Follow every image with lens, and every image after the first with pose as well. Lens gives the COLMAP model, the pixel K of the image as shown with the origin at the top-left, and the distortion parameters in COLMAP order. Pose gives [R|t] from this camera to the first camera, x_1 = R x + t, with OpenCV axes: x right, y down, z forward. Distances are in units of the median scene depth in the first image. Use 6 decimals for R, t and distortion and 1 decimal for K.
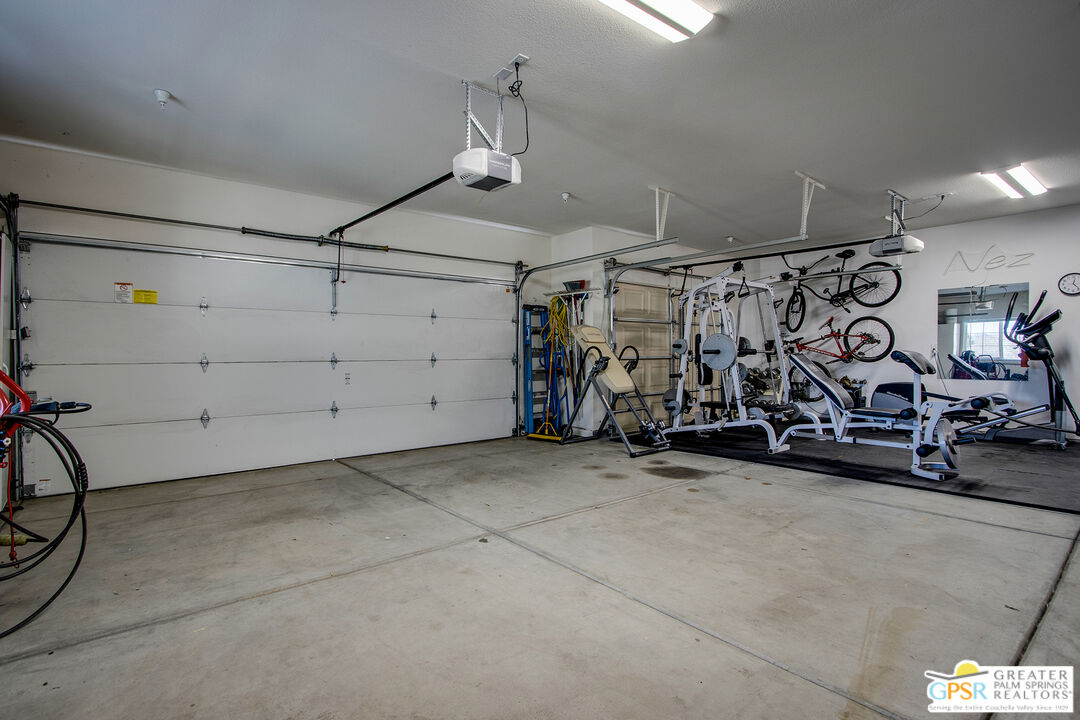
lens RADIAL K [[504.1, 0, 533.8], [0, 504.1, 361.3], [0, 0, 1]] dist [-0.015491, 0.000747]
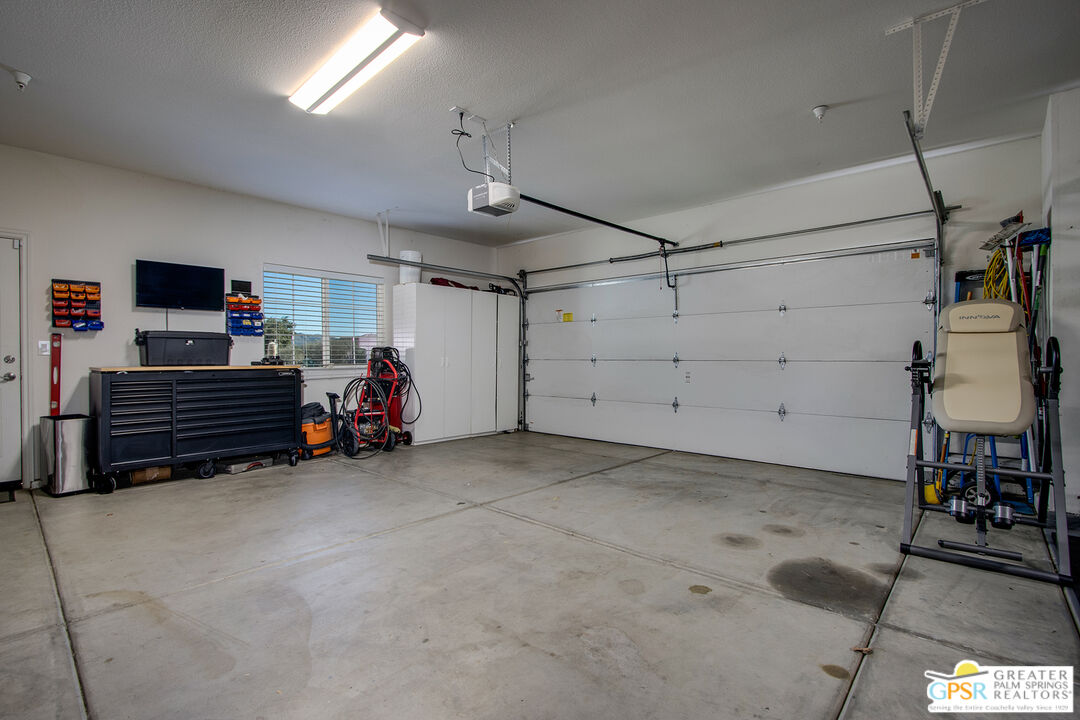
lens RADIAL K [[504.1, 0, 533.5], [0, 504.1, 356.6], [0, 0, 1]] dist [-0.015491, 0.000747]
pose [[0.162828, 0.007535, -0.986626, 0.993384], [-0.011823, 0.999914, 0.005685, -0.017097], [0.986584, 0.010739, 0.162903, 0.822941]]
